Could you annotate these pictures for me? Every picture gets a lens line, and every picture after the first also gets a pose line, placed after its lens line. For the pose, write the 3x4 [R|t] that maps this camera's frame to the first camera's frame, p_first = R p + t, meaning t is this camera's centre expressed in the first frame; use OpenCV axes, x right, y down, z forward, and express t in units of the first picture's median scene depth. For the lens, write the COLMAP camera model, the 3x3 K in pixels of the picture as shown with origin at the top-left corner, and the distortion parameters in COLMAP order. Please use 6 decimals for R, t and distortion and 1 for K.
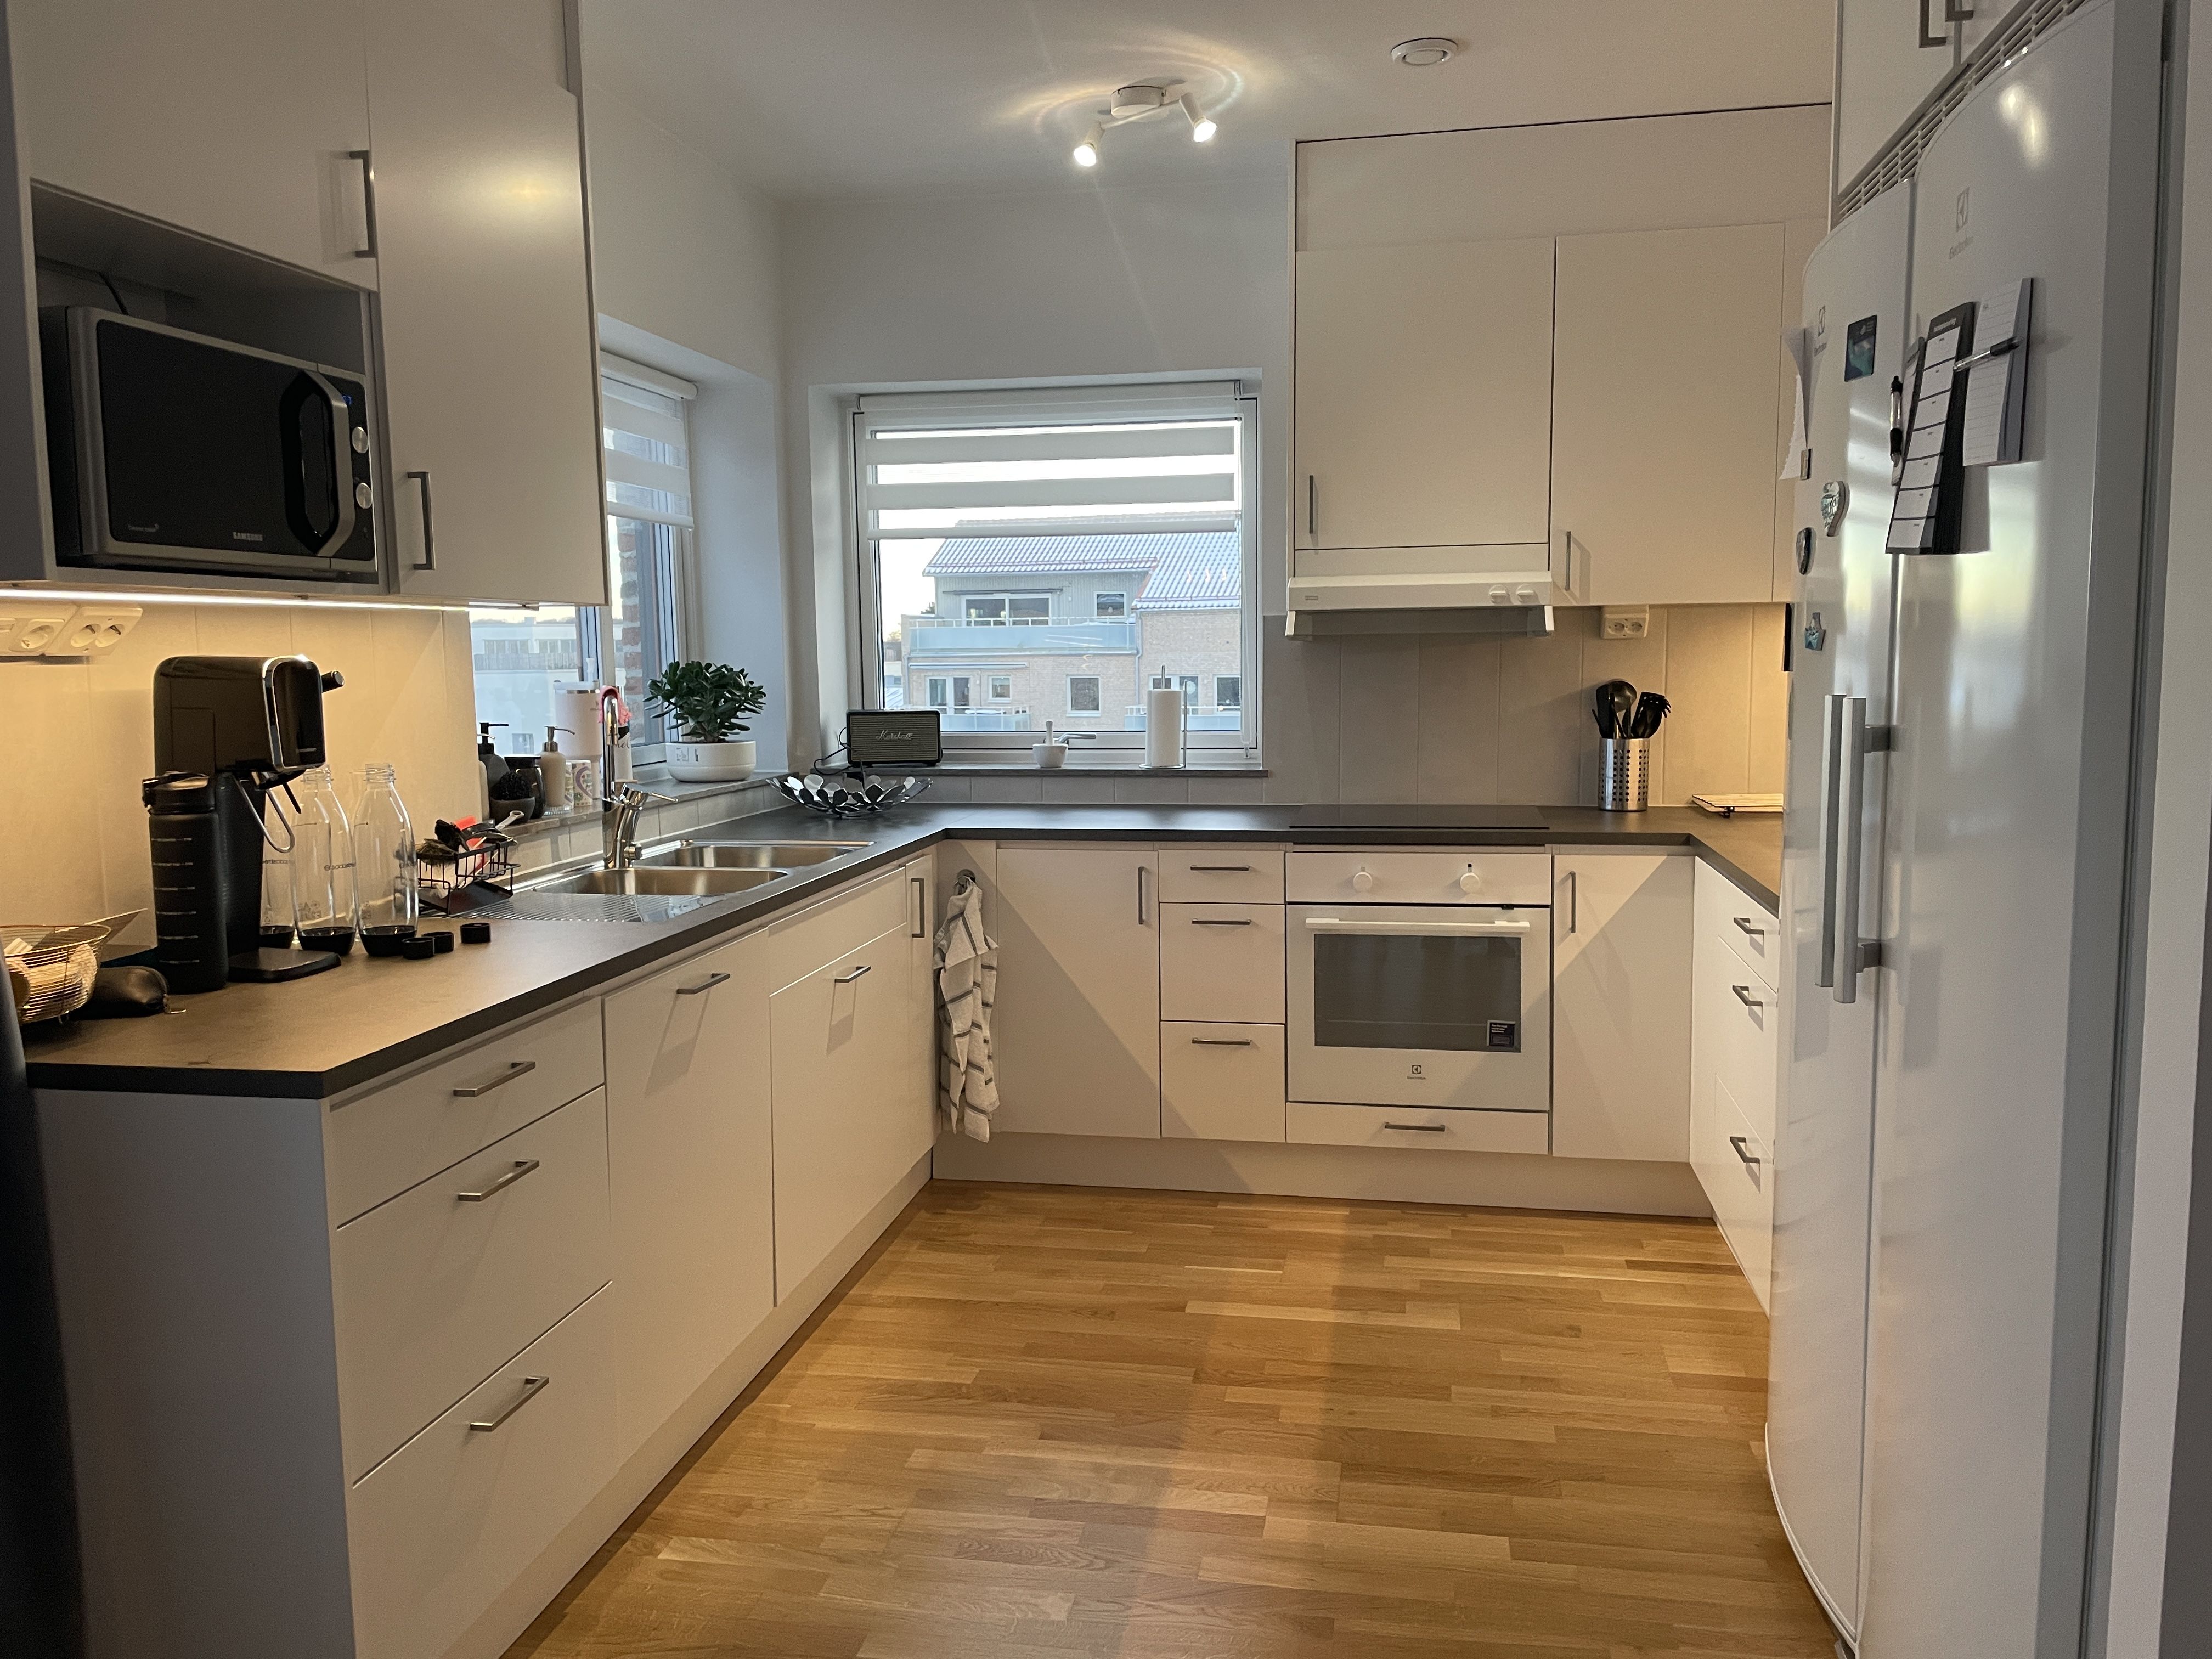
lens RADIAL K [[1678.4, 0, 1115.7], [0, 1678.4, 837.4], [0, 0, 1]] dist [0.108644, -0.125824]
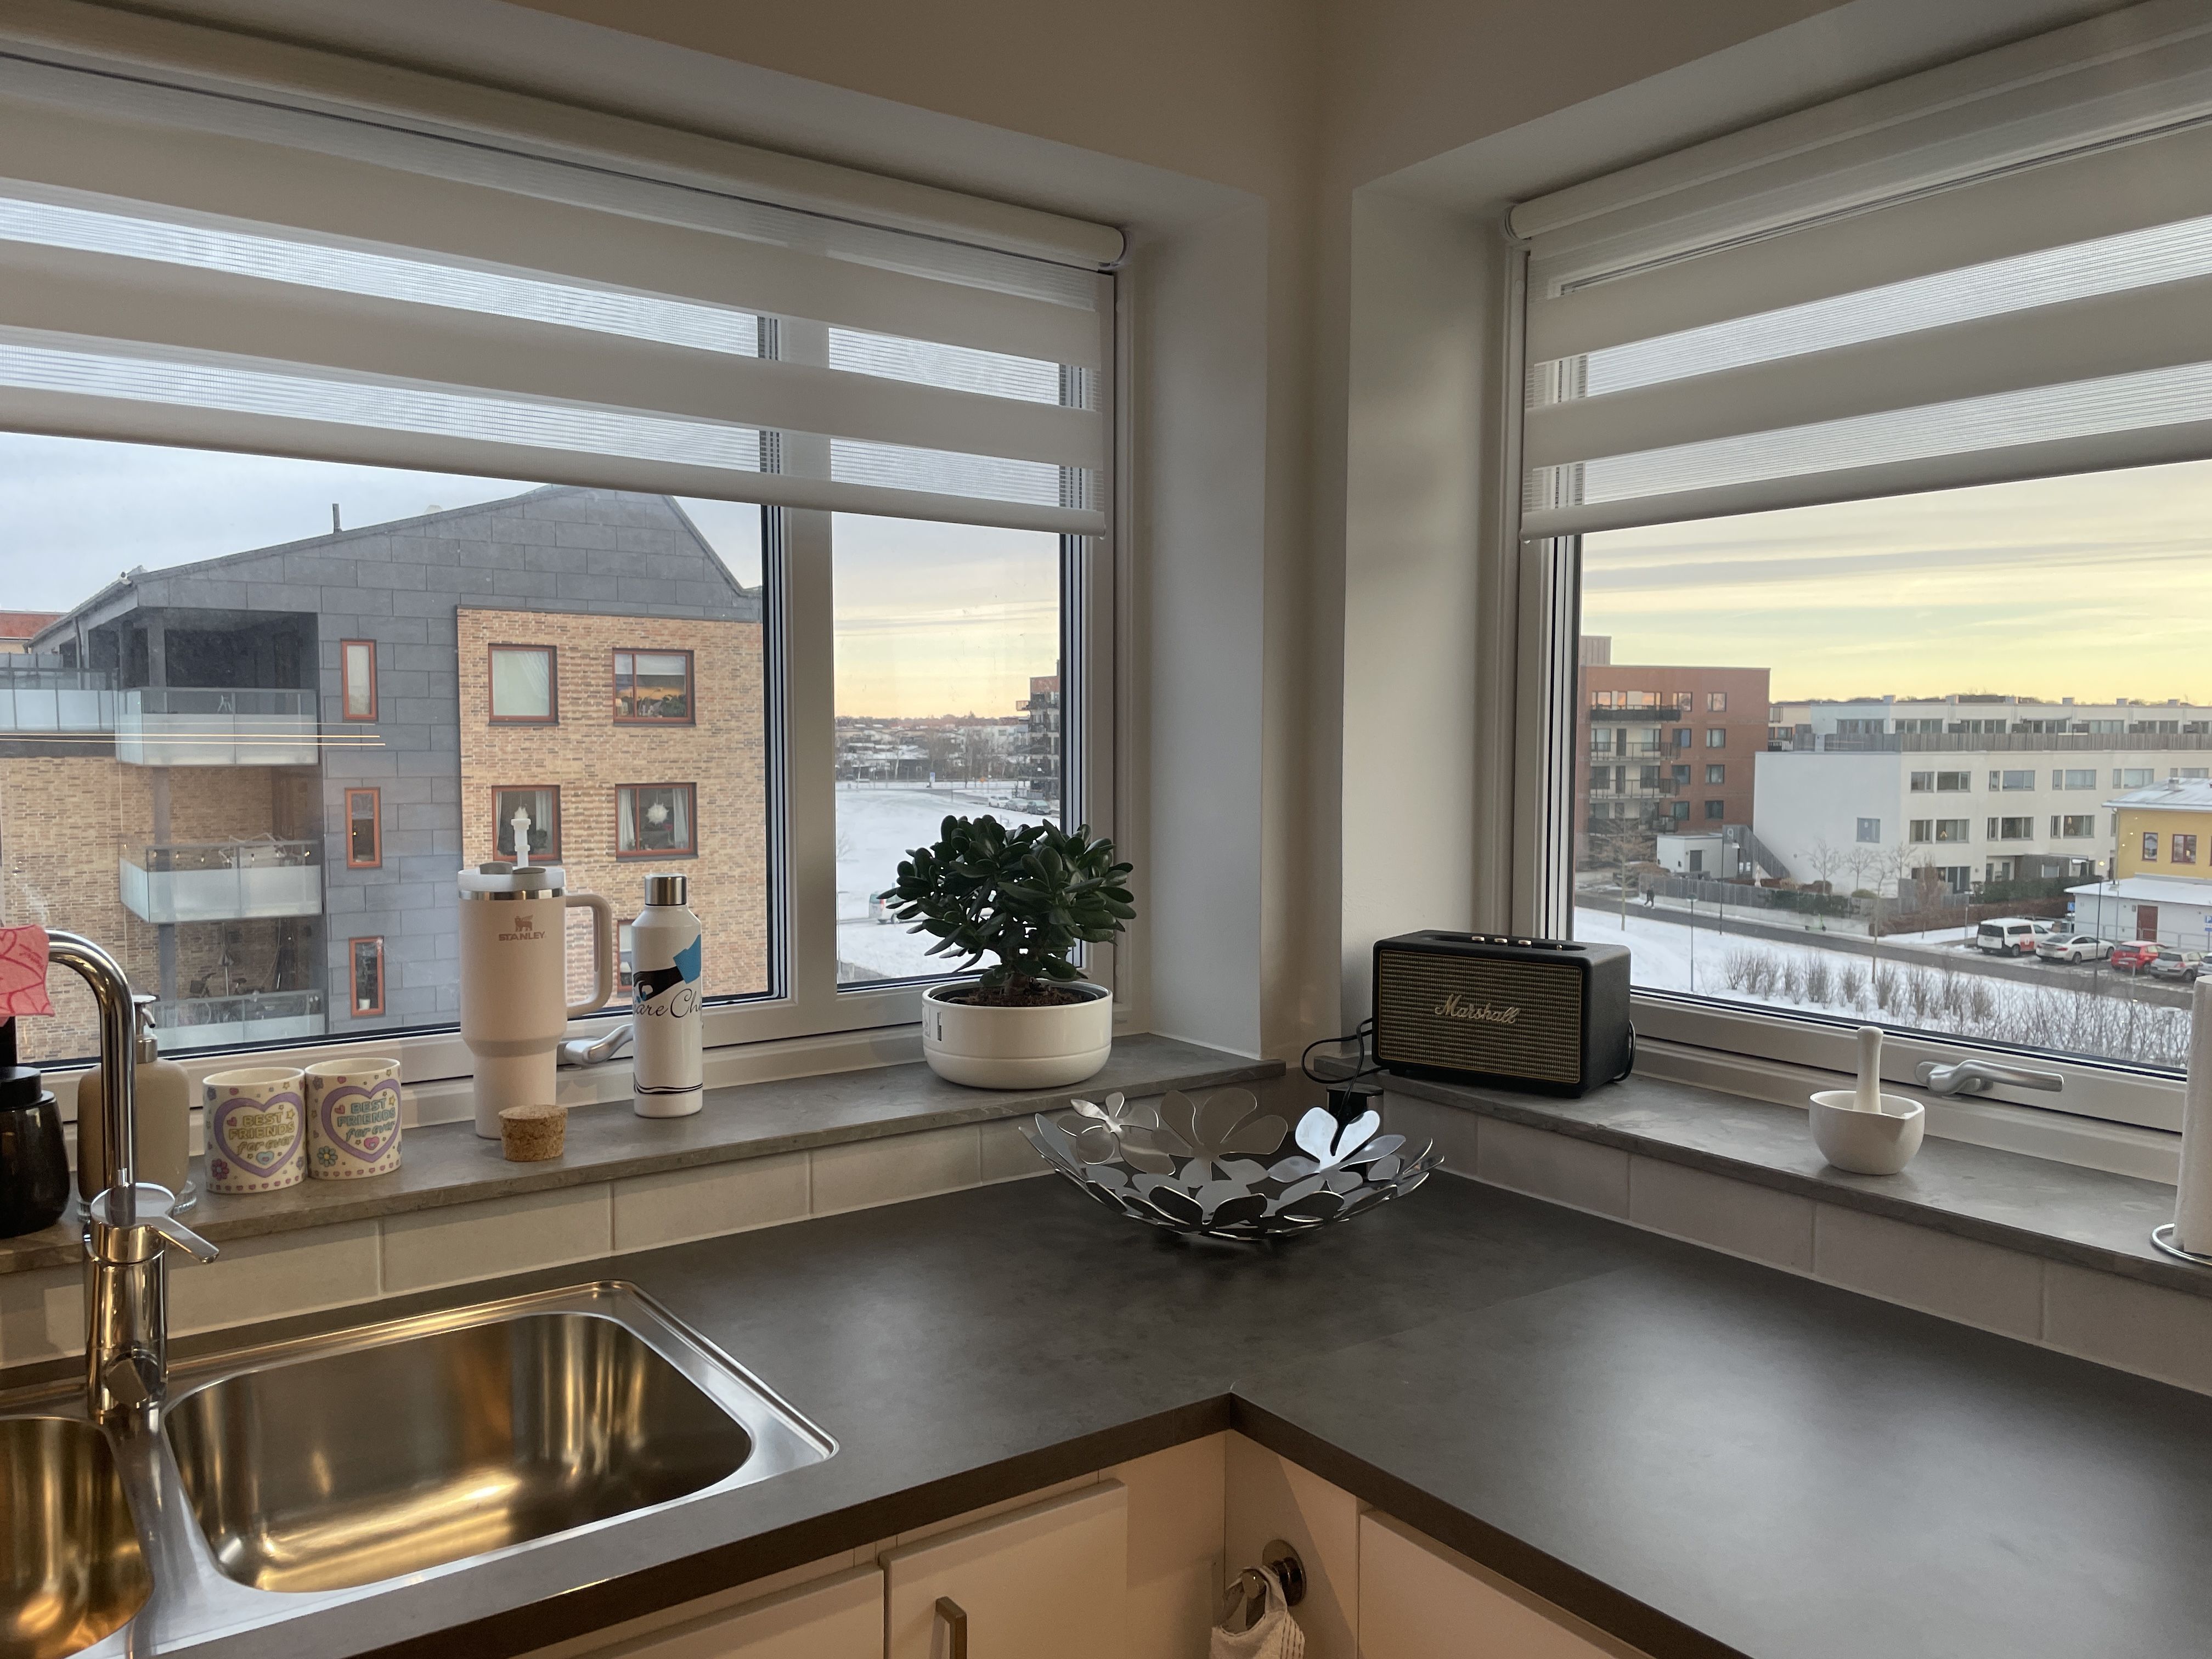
lens RADIAL K [[1678.4, 0, 1115.7], [0, 1678.4, 837.4], [0, 0, 1]] dist [0.108644, -0.125824]
pose [[0.717291, 0.052645, -0.694782, 0.084331], [-0.084271, 0.996376, -0.011504, -0.090472], [0.691659, 0.066802, 0.719128, 0.663880]]
